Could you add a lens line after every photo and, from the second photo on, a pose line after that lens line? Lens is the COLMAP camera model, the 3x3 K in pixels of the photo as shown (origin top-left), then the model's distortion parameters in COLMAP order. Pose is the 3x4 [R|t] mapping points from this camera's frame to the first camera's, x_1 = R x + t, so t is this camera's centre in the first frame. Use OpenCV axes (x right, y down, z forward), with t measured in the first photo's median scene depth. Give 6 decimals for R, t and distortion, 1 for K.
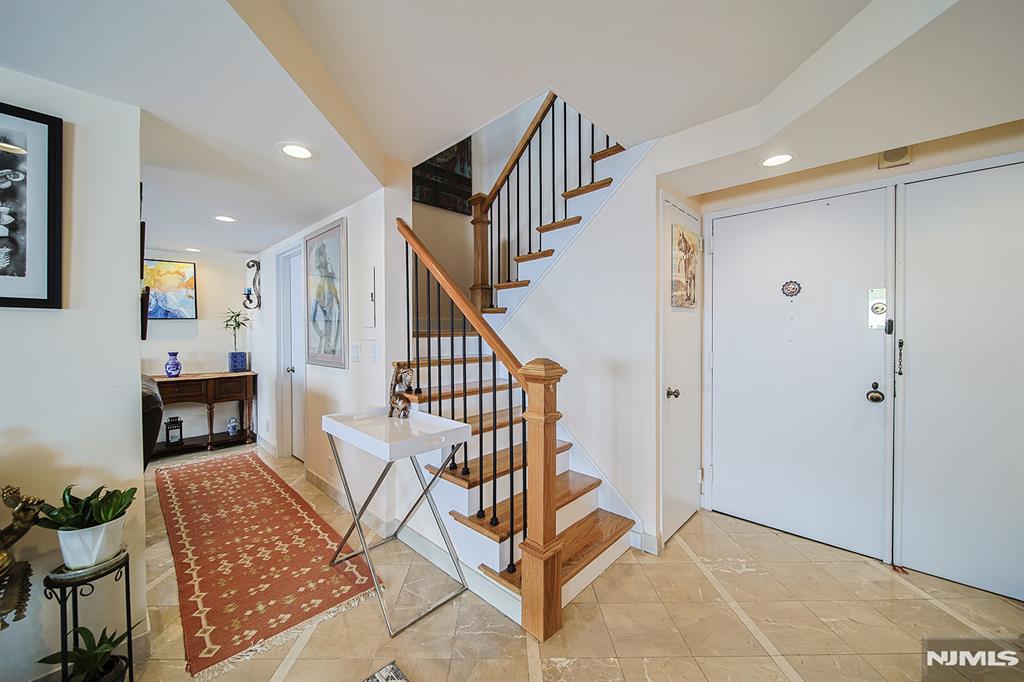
lens RADIAL K [[381.1, 0, 504.2], [0, 381.1, 335.9], [0, 0, 1]] dist [-0.000545, -0.000399]
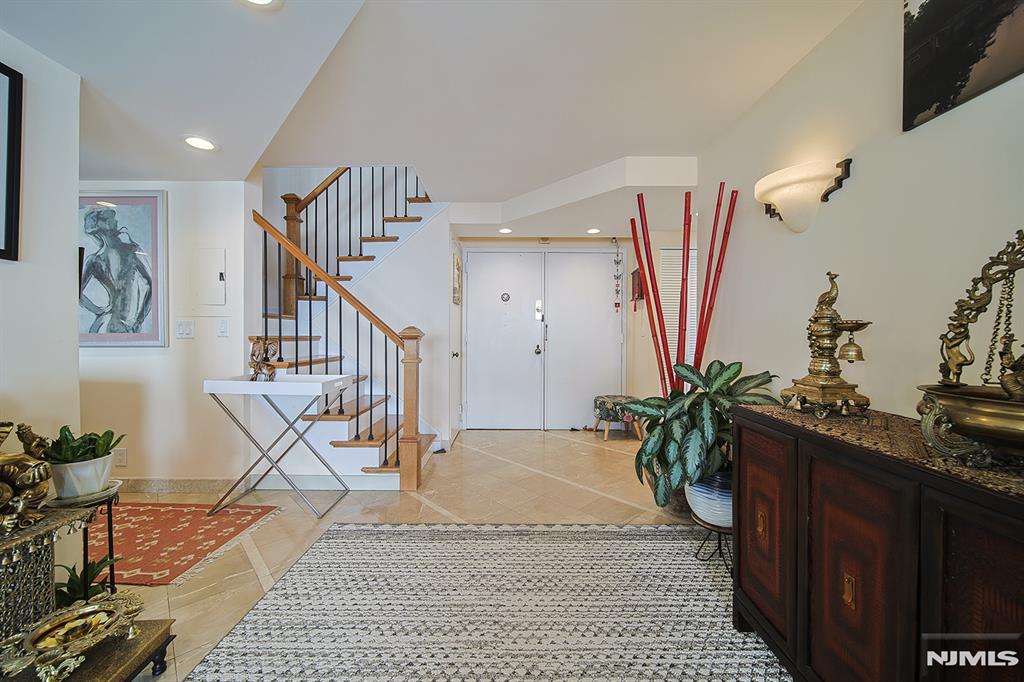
lens RADIAL K [[381.6, 0, 508.8], [0, 381.6, 338.3], [0, 0, 1]] dist [0.000754, 0.000068]
pose [[0.722814, -0.000704, 0.691043, -0.570649], [0.001438, 0.999999, -0.000485, 0.084086], [-0.691041, 0.001344, 0.722814, -0.391401]]
